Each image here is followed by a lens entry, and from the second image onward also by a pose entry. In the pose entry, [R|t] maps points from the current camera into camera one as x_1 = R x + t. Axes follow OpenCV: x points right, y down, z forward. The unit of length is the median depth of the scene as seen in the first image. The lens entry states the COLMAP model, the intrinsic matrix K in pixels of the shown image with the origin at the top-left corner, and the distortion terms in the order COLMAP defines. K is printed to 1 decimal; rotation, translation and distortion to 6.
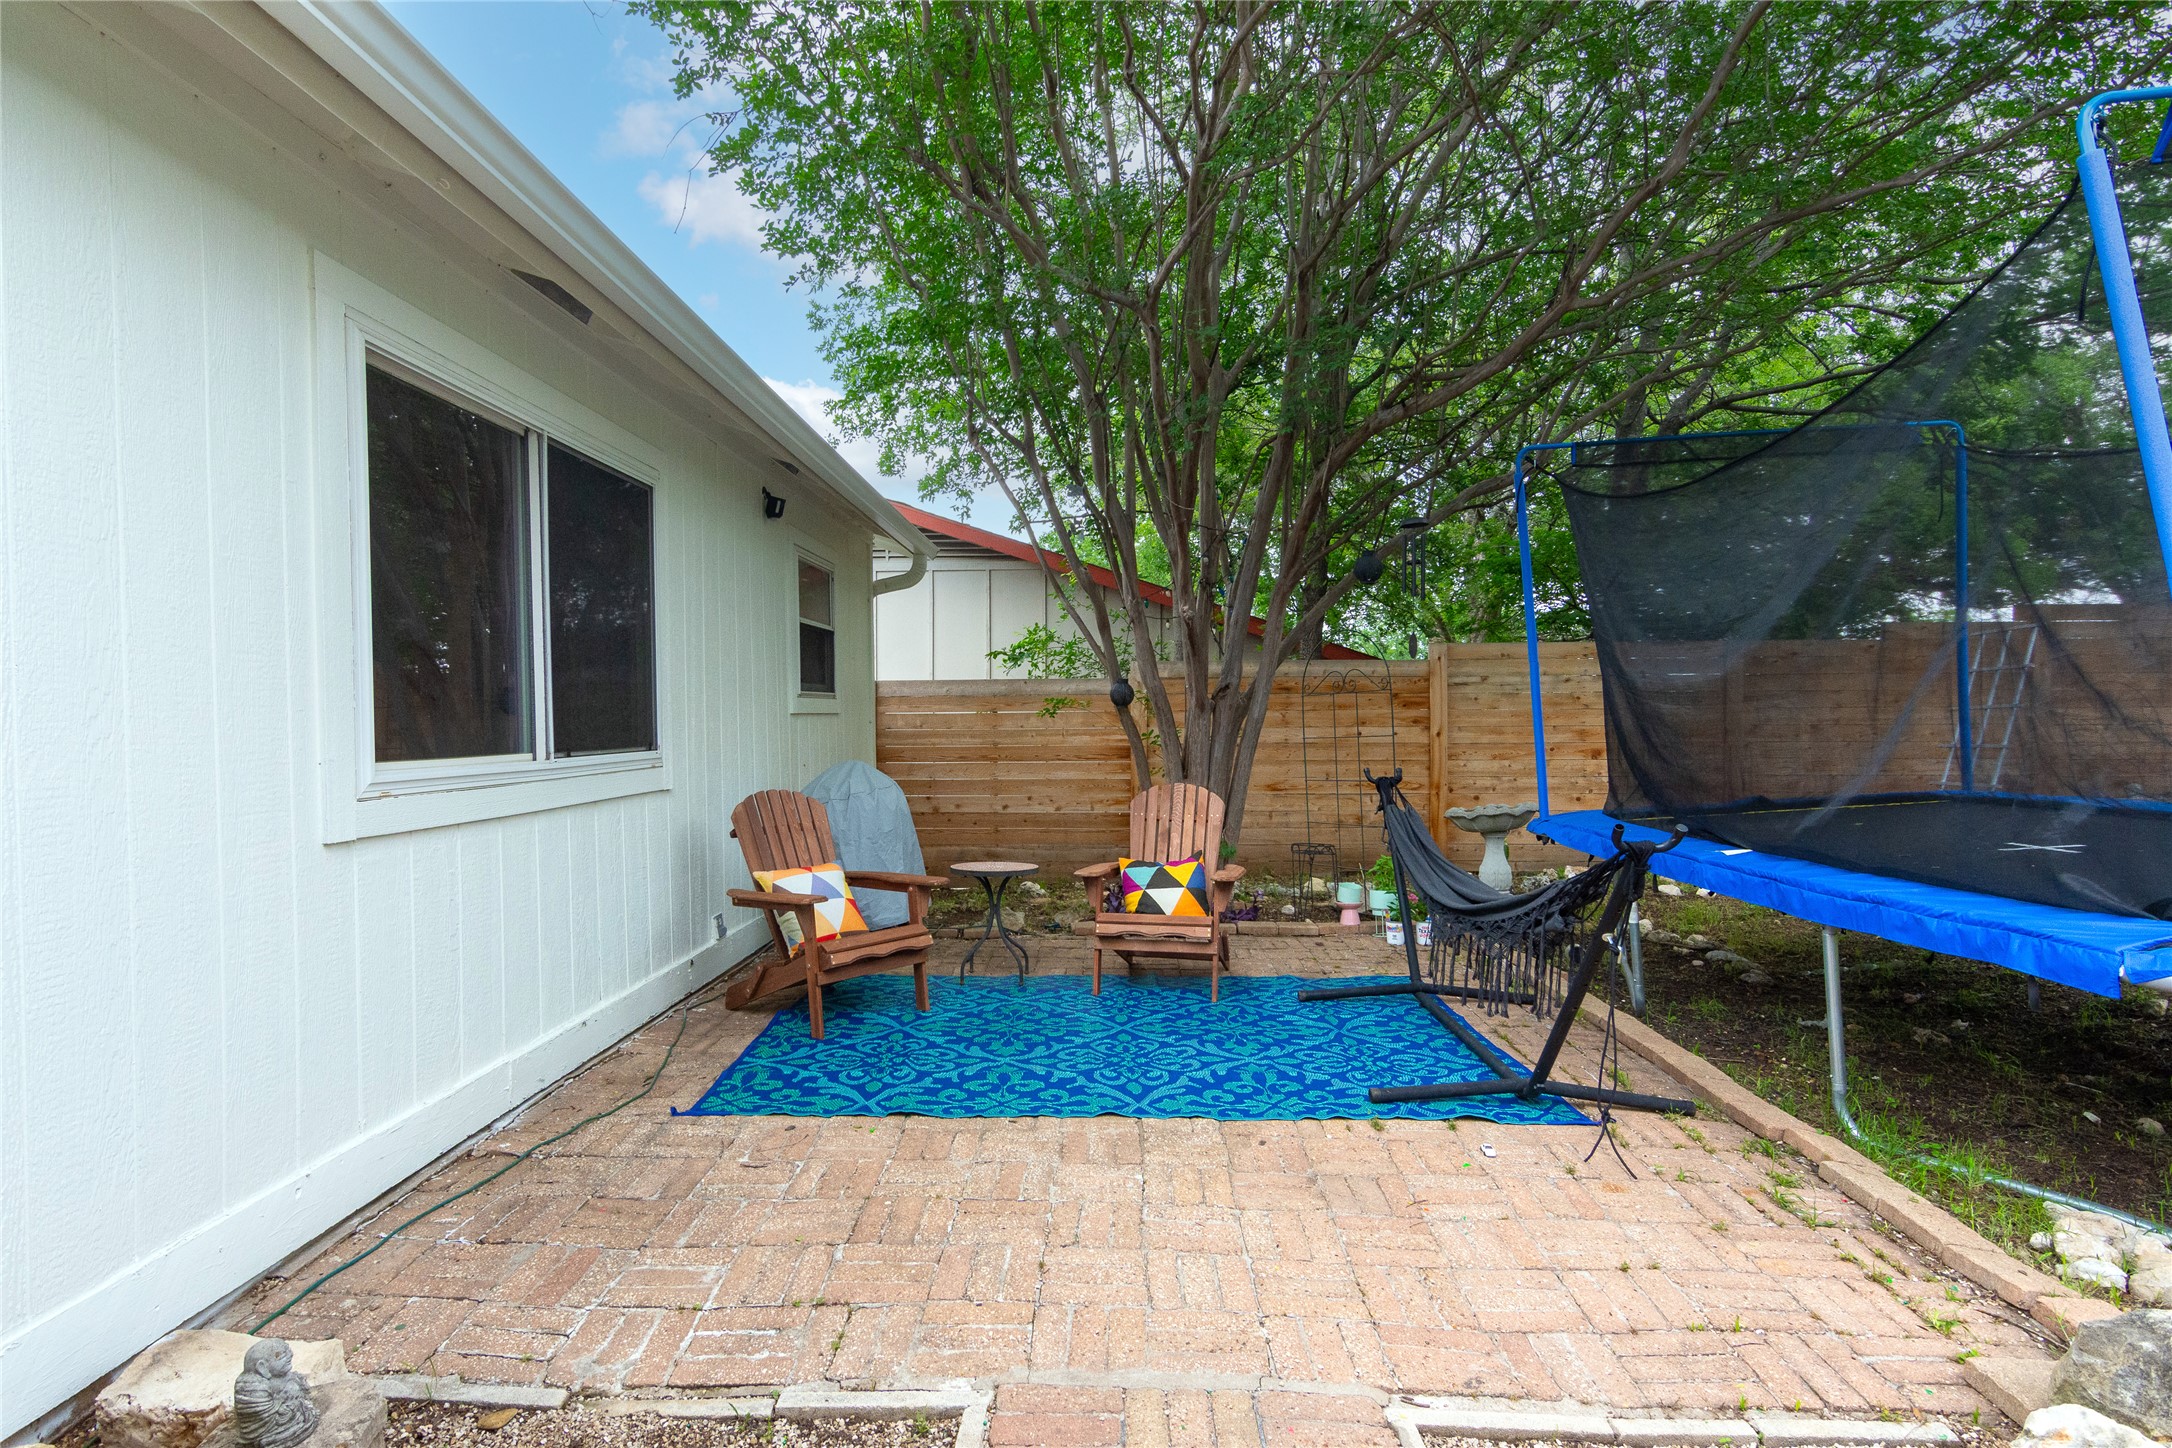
lens RADIAL K [[1080.8, 0, 1084.2], [0, 1080.8, 716.0], [0, 0, 1]] dist [-0.000016, 0.000000]
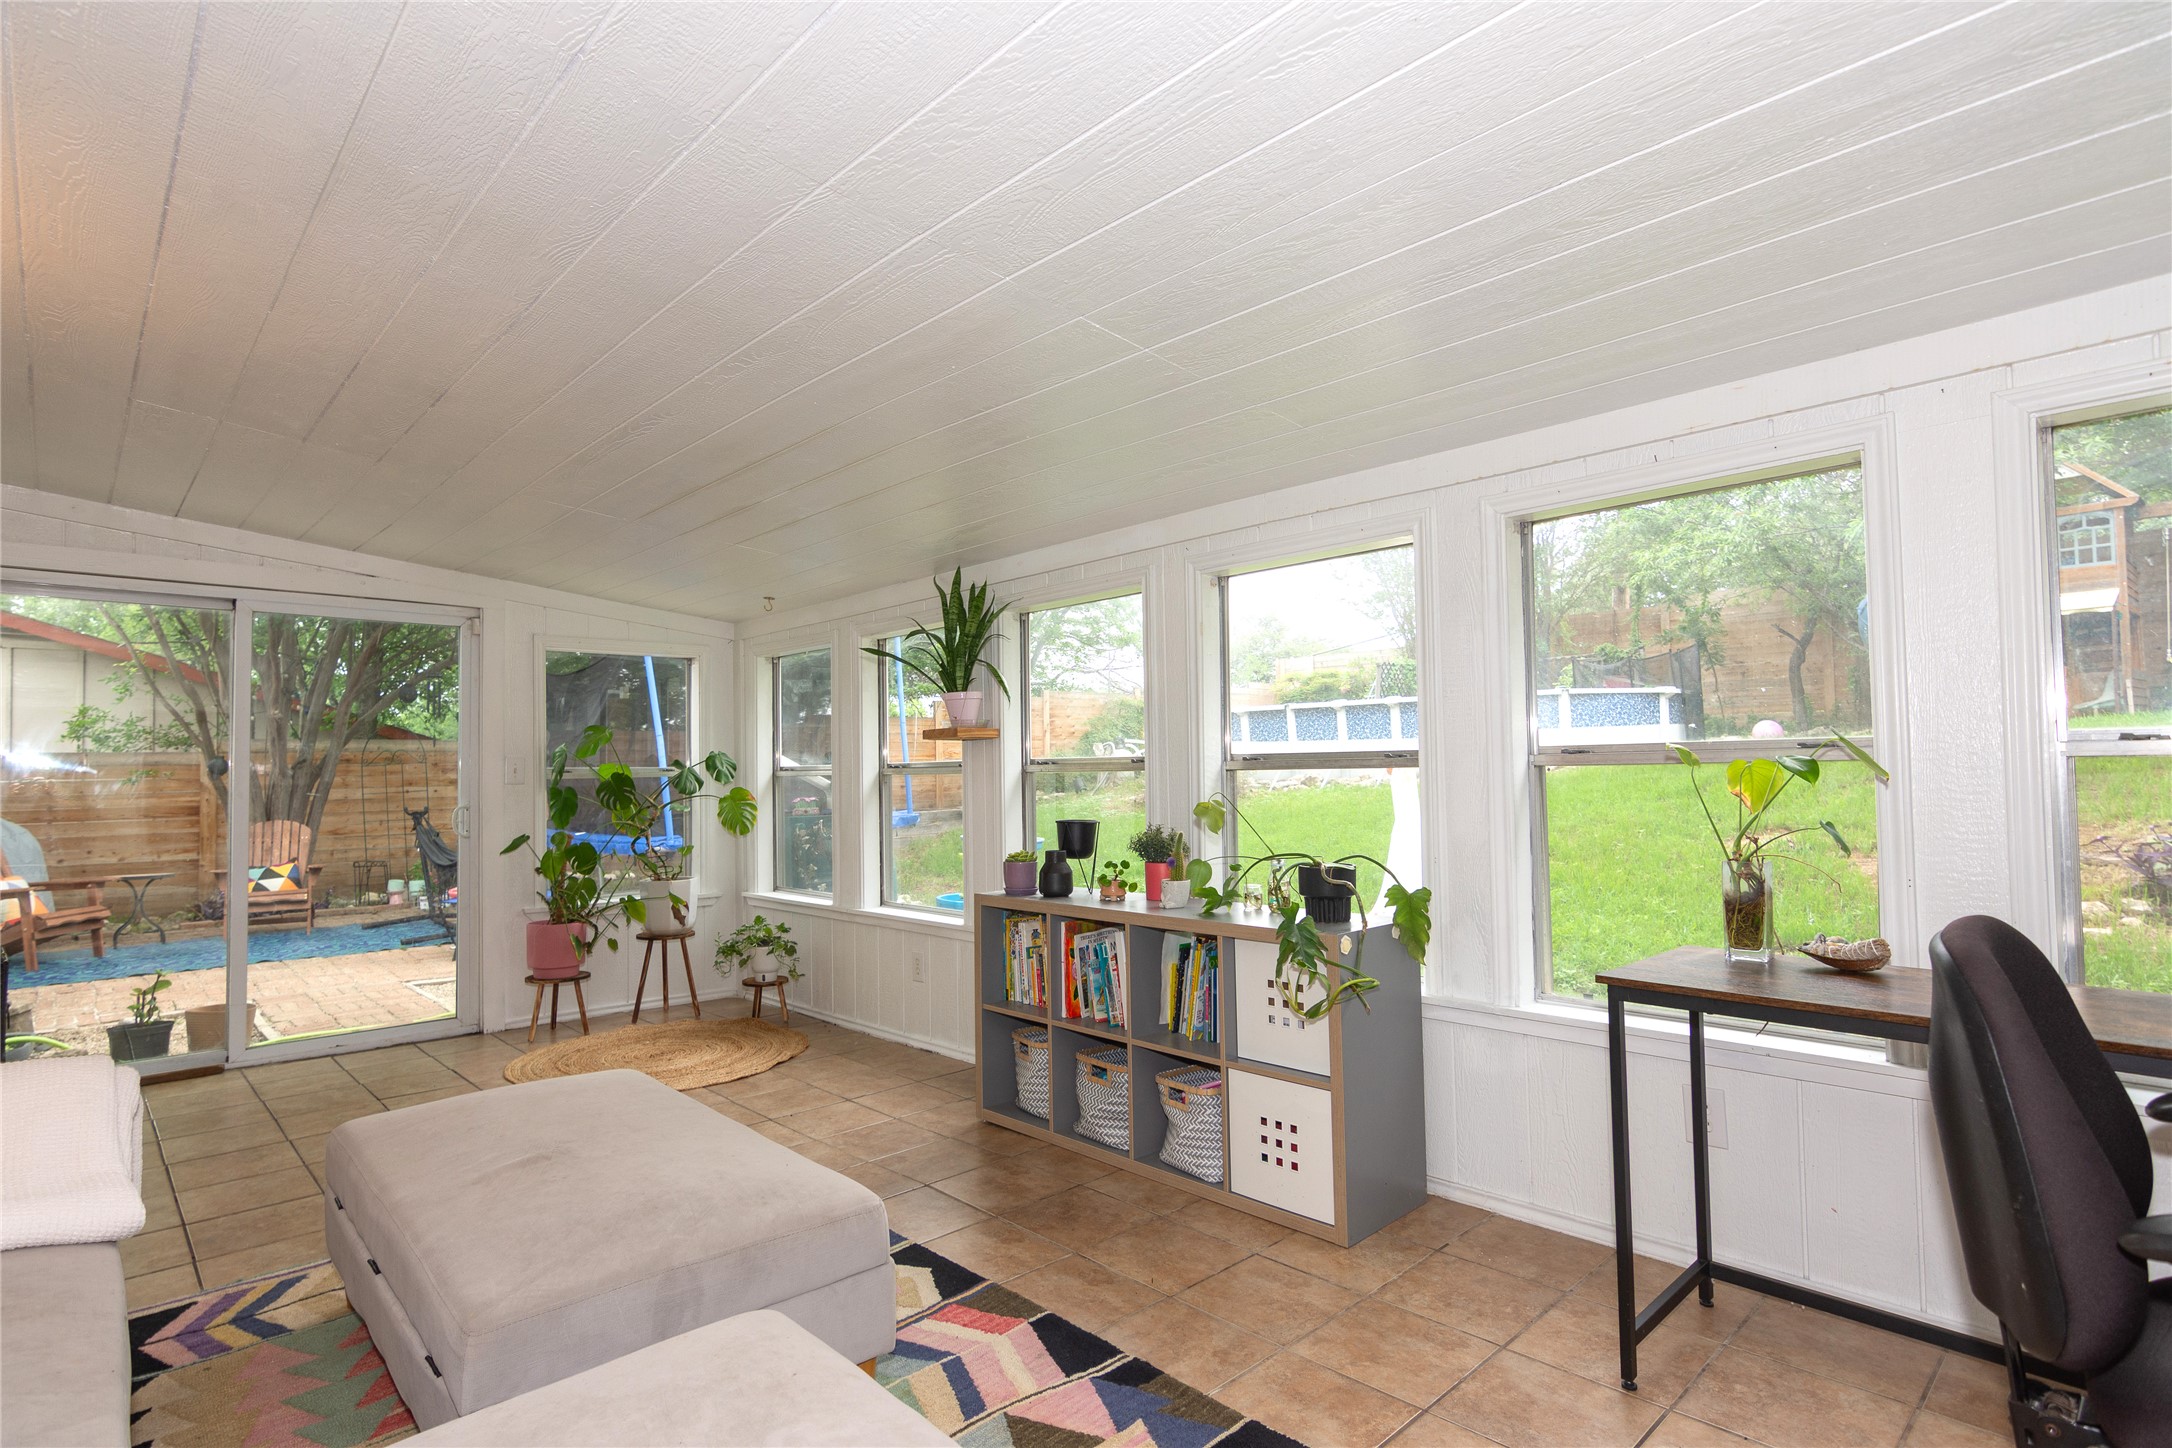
lens RADIAL K [[1074.6, 0, 1096.3], [0, 1074.6, 724.5], [0, 0, 1]] dist [-0.004734, 0.000163]
pose [[0.690243, 0.019893, 0.723304, -0.165568], [0.016096, 0.998953, -0.042834, 0.003875], [-0.723399, 0.041209, 0.689200, -0.735163]]
